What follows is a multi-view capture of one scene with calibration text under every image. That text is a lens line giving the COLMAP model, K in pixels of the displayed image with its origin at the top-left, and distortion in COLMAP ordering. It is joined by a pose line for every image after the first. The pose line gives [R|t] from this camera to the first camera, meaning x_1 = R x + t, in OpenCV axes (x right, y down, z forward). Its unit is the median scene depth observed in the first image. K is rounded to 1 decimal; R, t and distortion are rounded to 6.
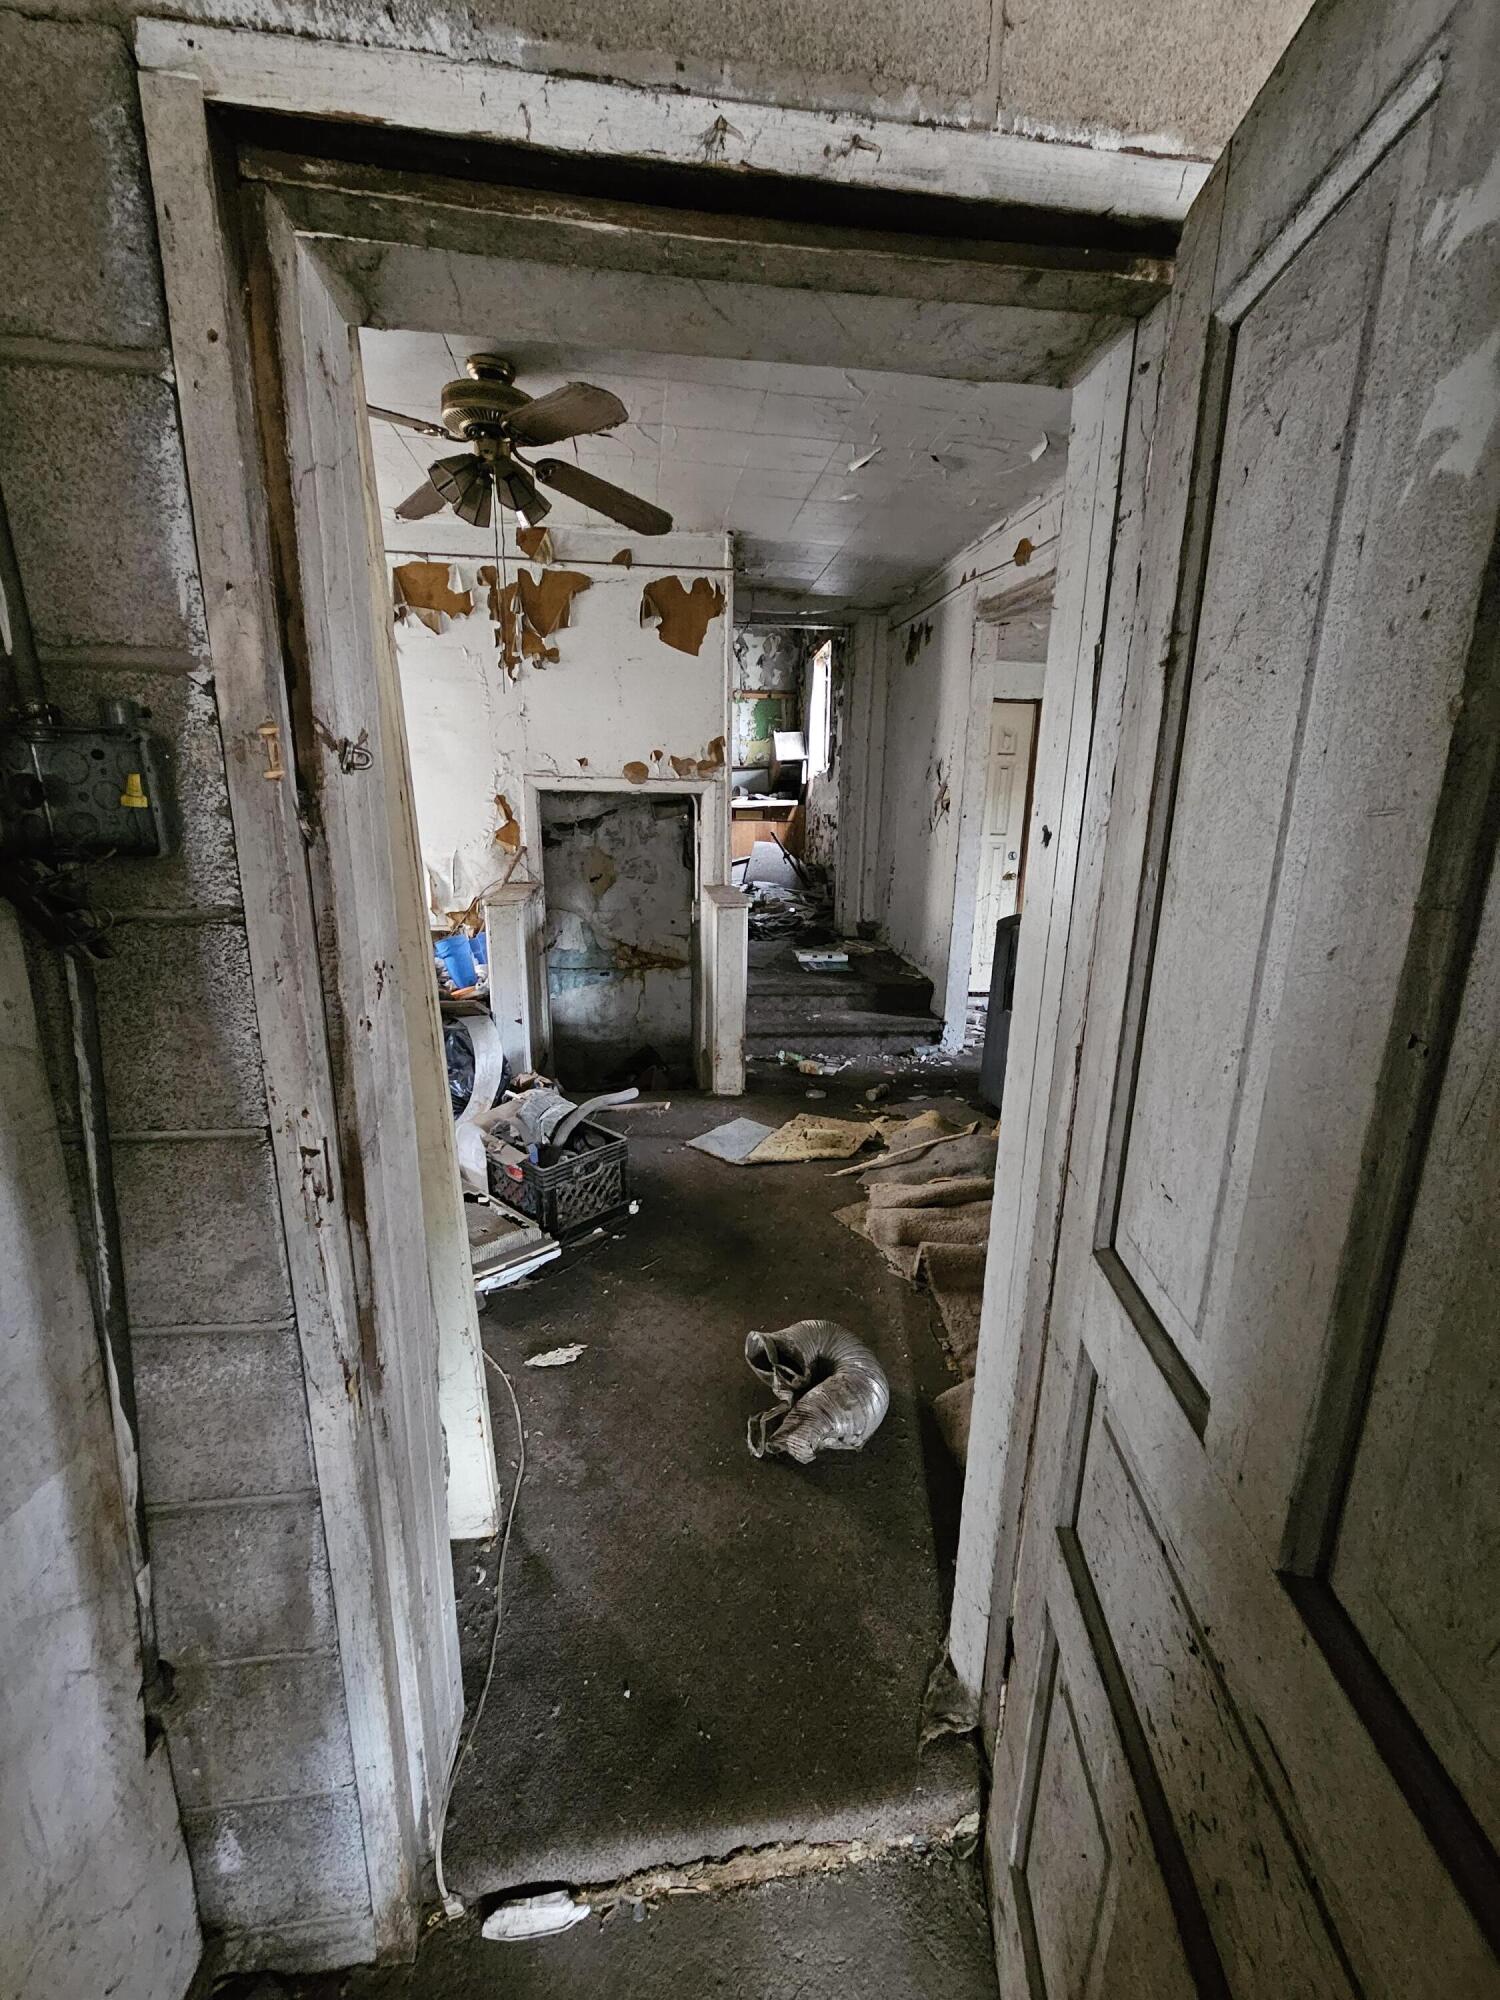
lens RADIAL K [[822.0, 0, 750.8], [0, 822.0, 1003.8], [0, 0, 1]] dist [0.002423, -0.000307]
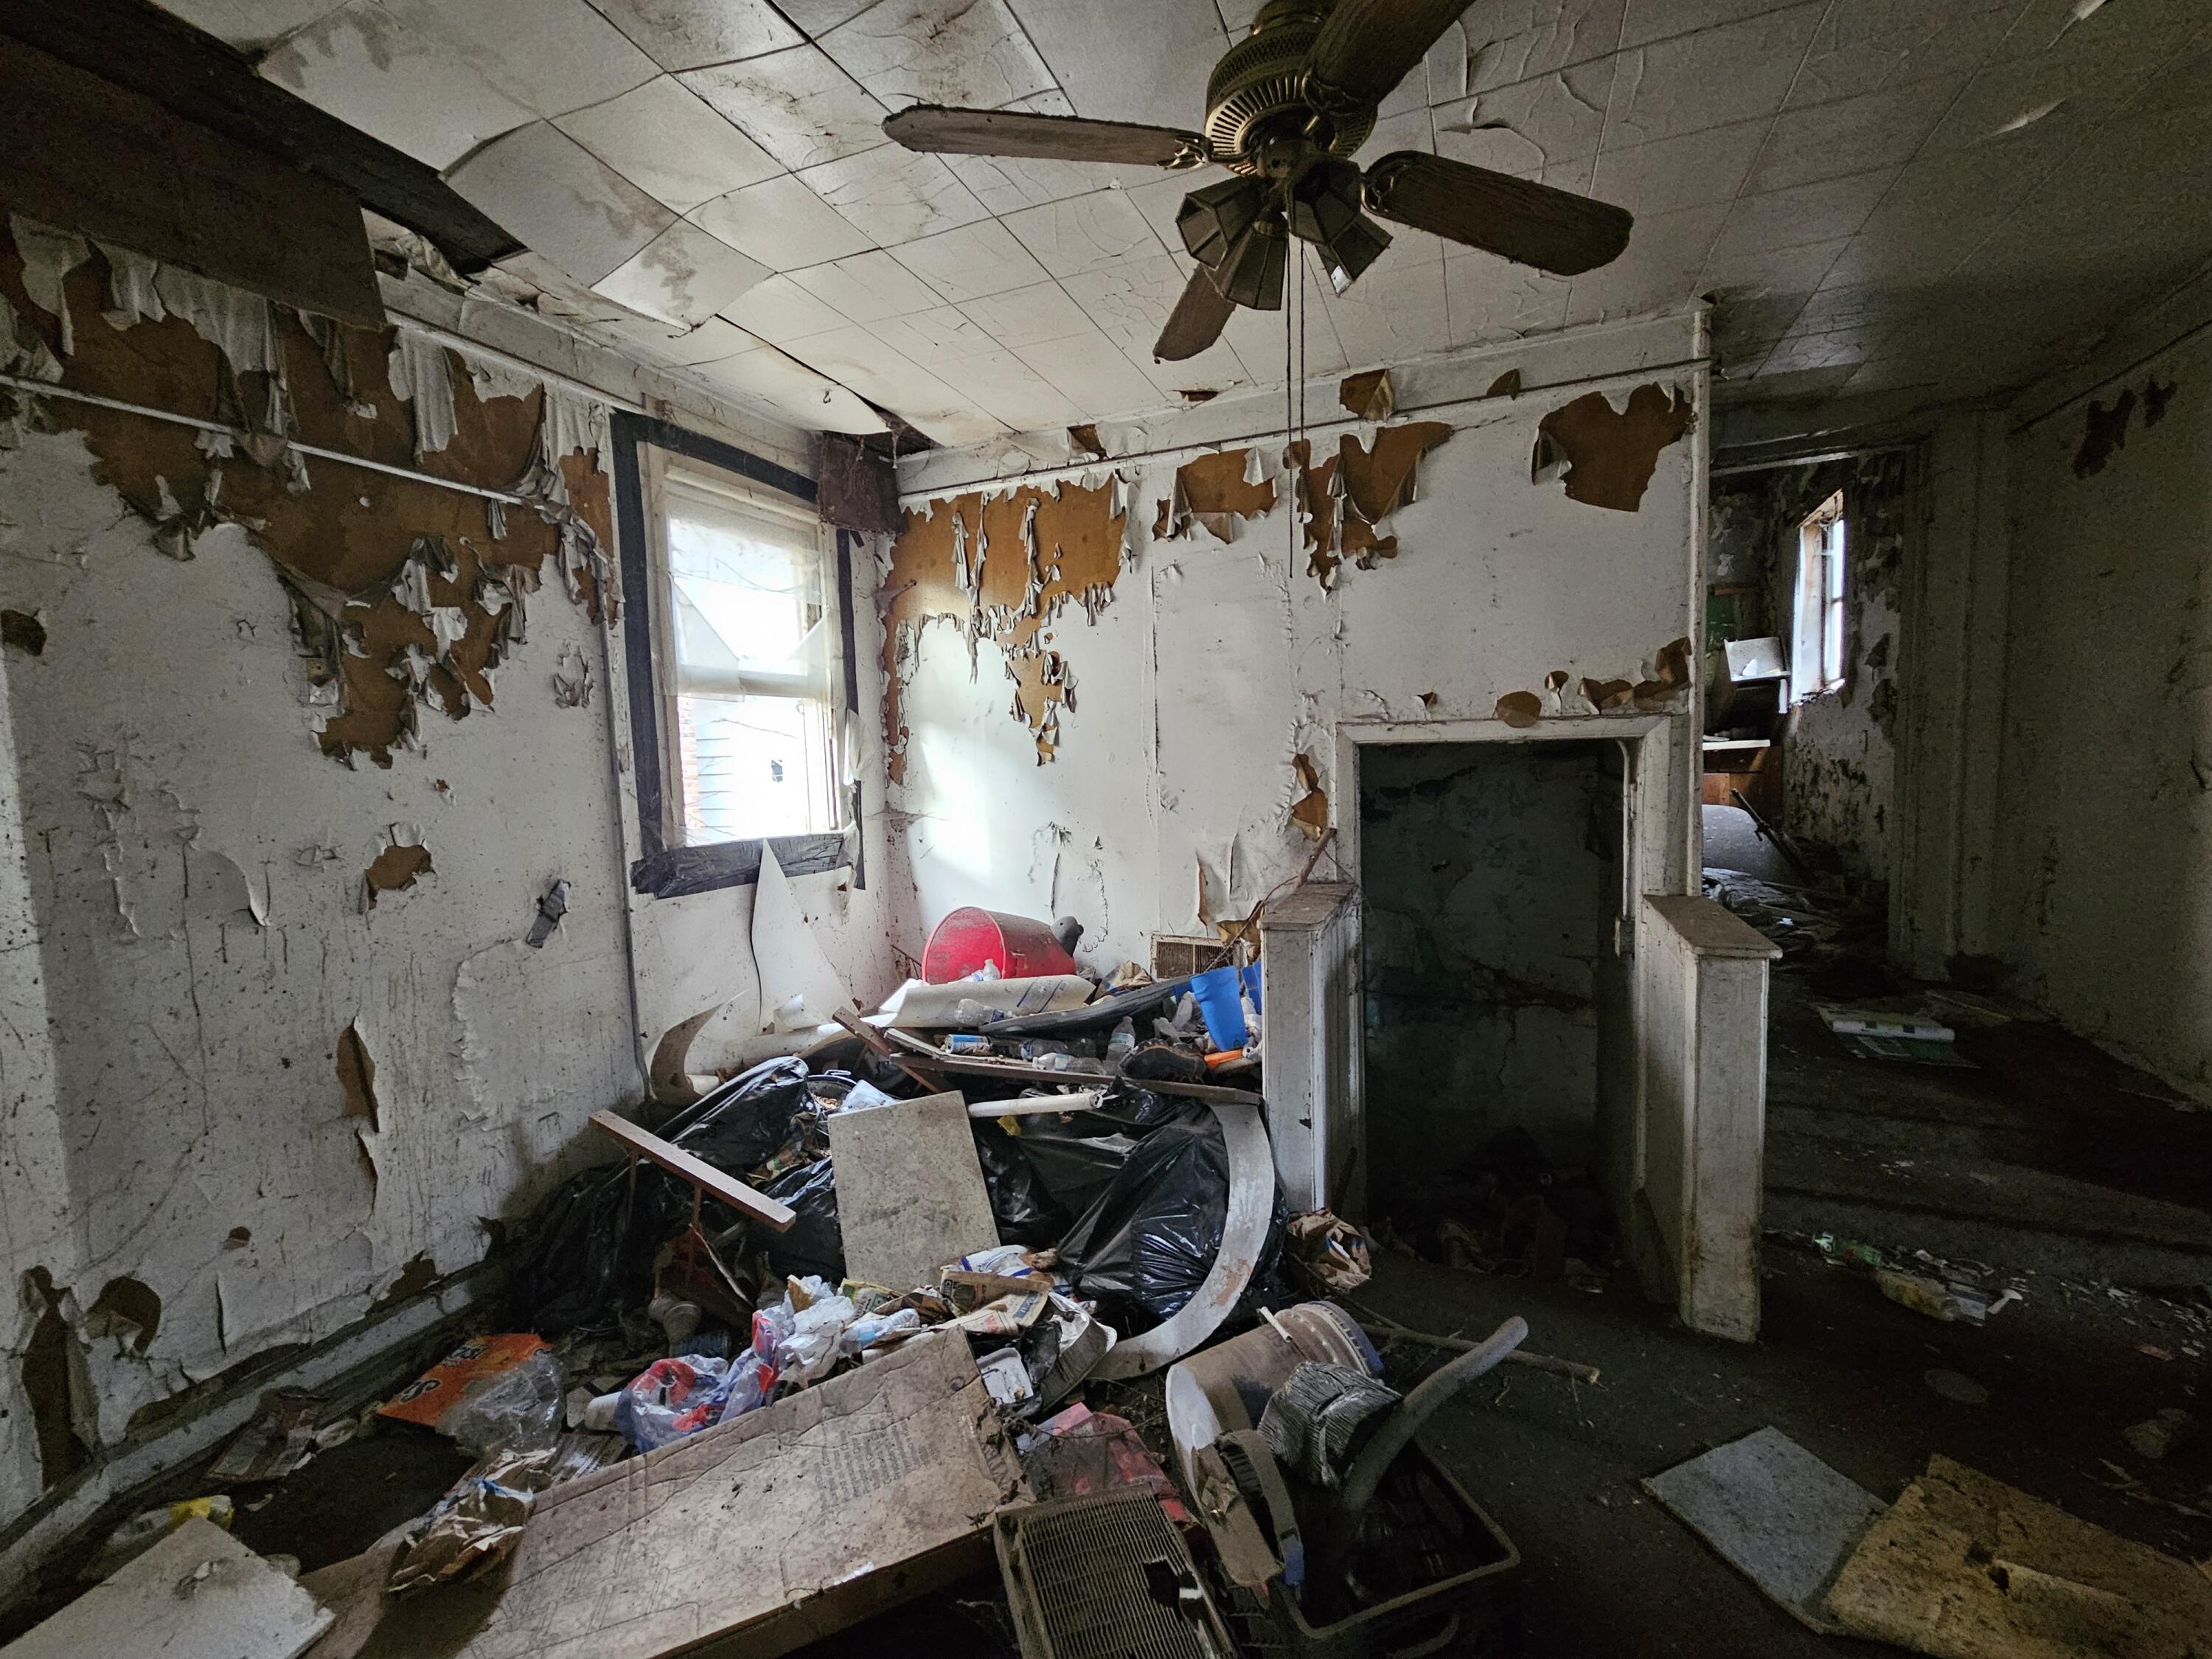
lens RADIAL K [[909.1, 0, 1106.2], [0, 909.1, 827.7], [0, 0, 1]] dist [0.002423, -0.000307]
pose [[0.863733, -0.000290, -0.503949, -0.063082], [-0.080770, 0.986993, -0.139002, -0.074681], [0.497434, 0.160765, 0.852475, 0.281074]]
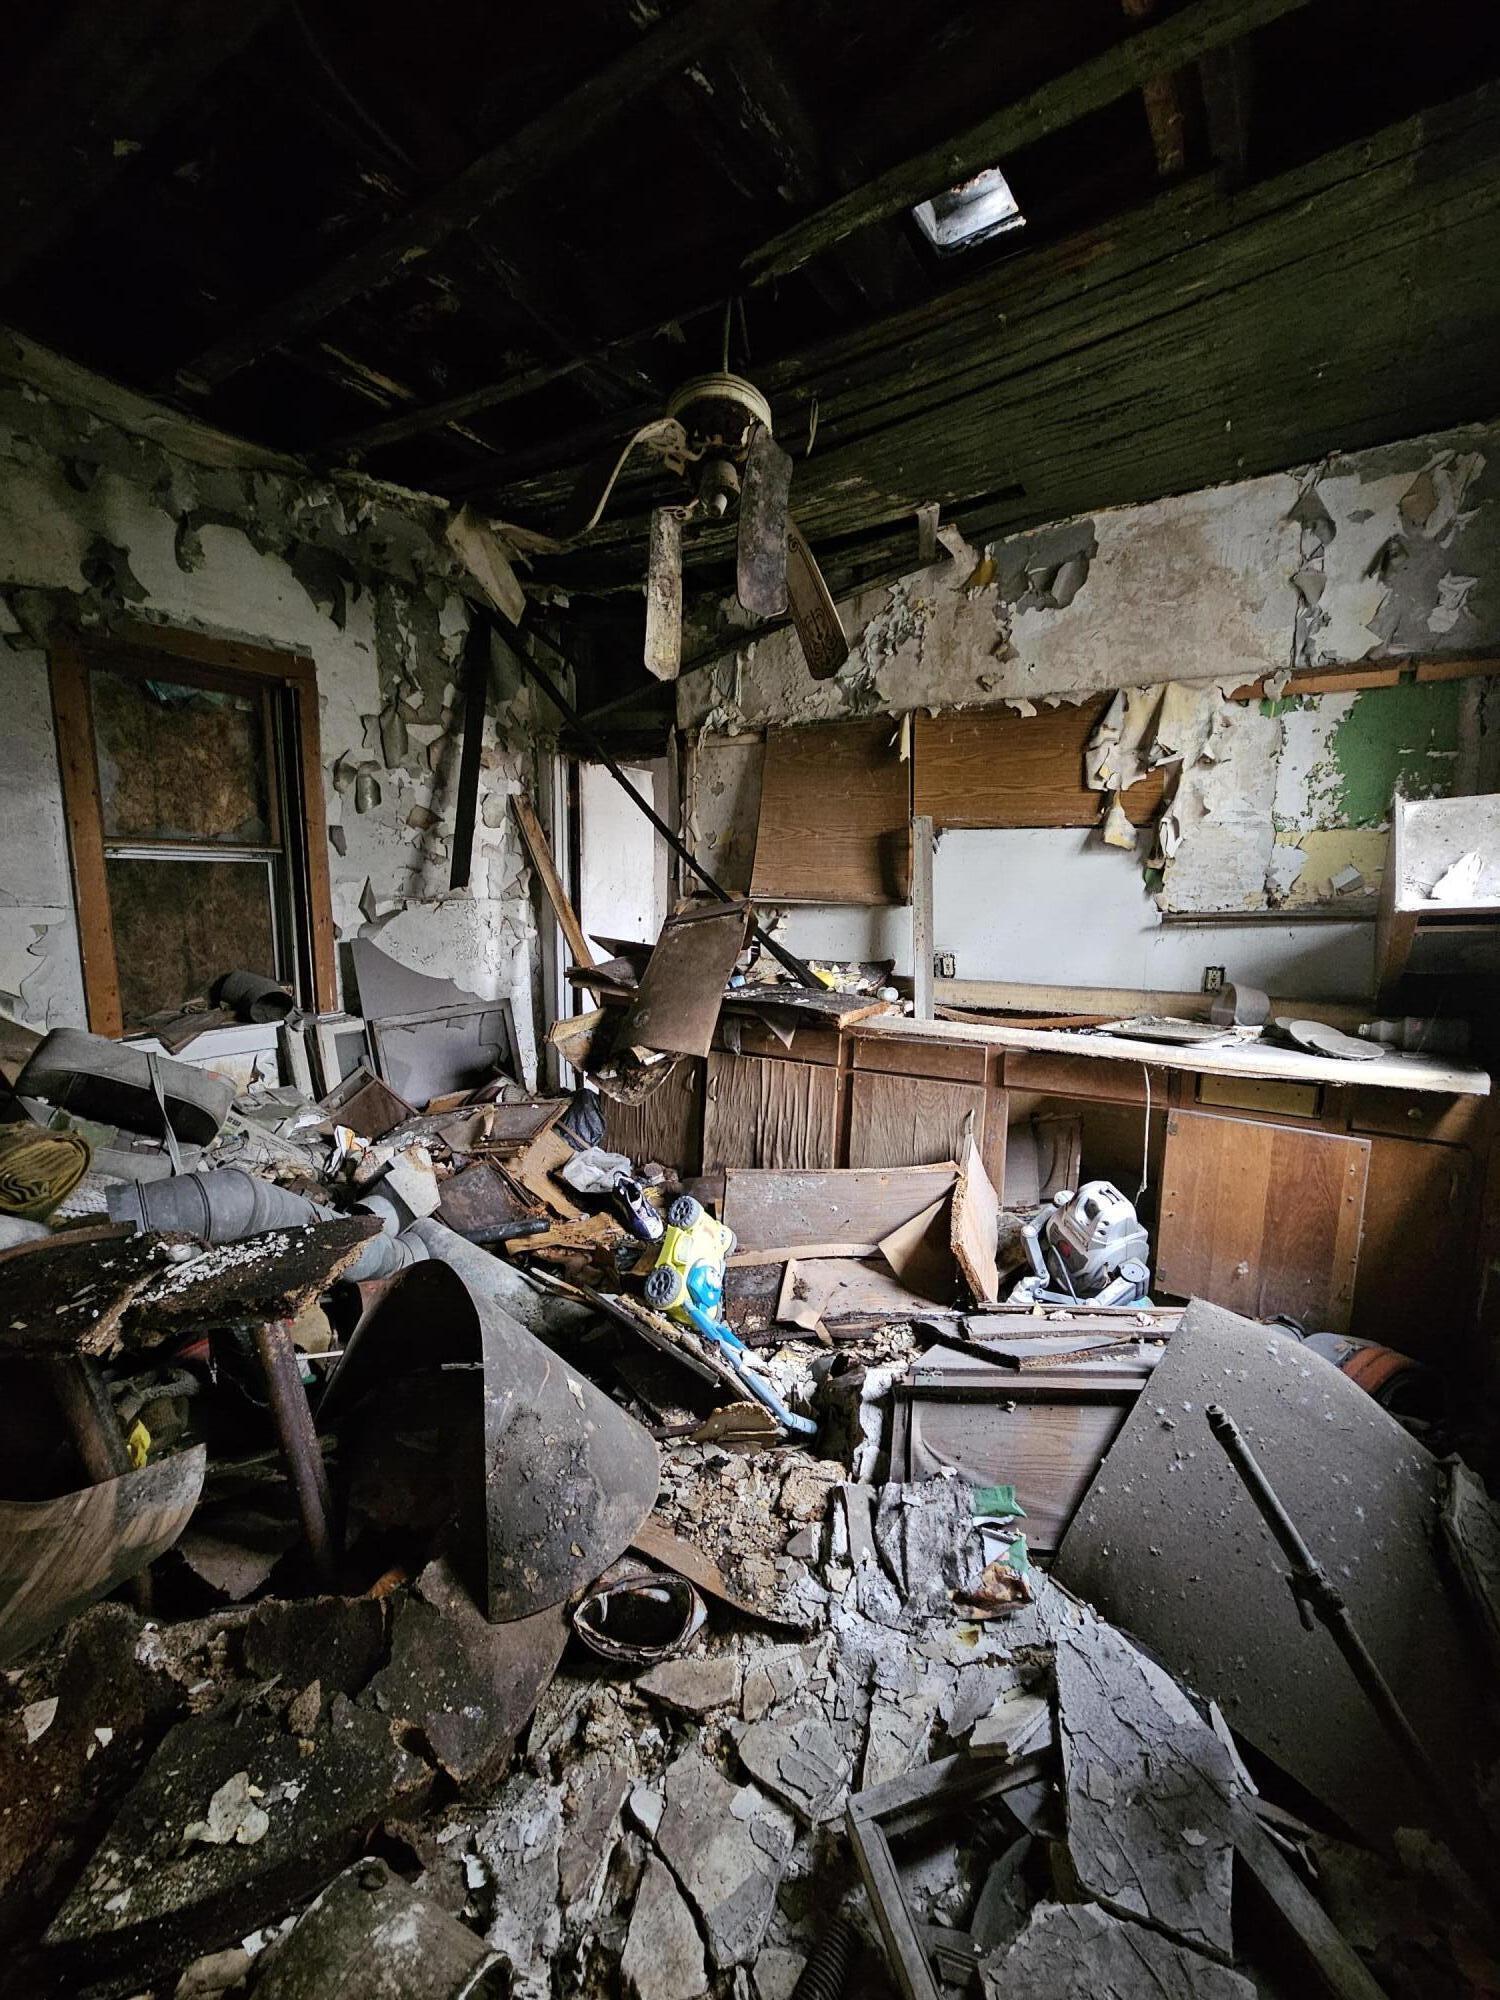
lens RADIAL K [[822.0, 0, 752.4], [0, 822.0, 996.5], [0, 0, 1]] dist [0.002423, -0.000307]
pose [[0.755366, 0.094200, -0.648498, 0.093388], [-0.157638, 0.986675, -0.040292, -0.442124], [0.636061, 0.132663, 0.760150, 1.329205]]
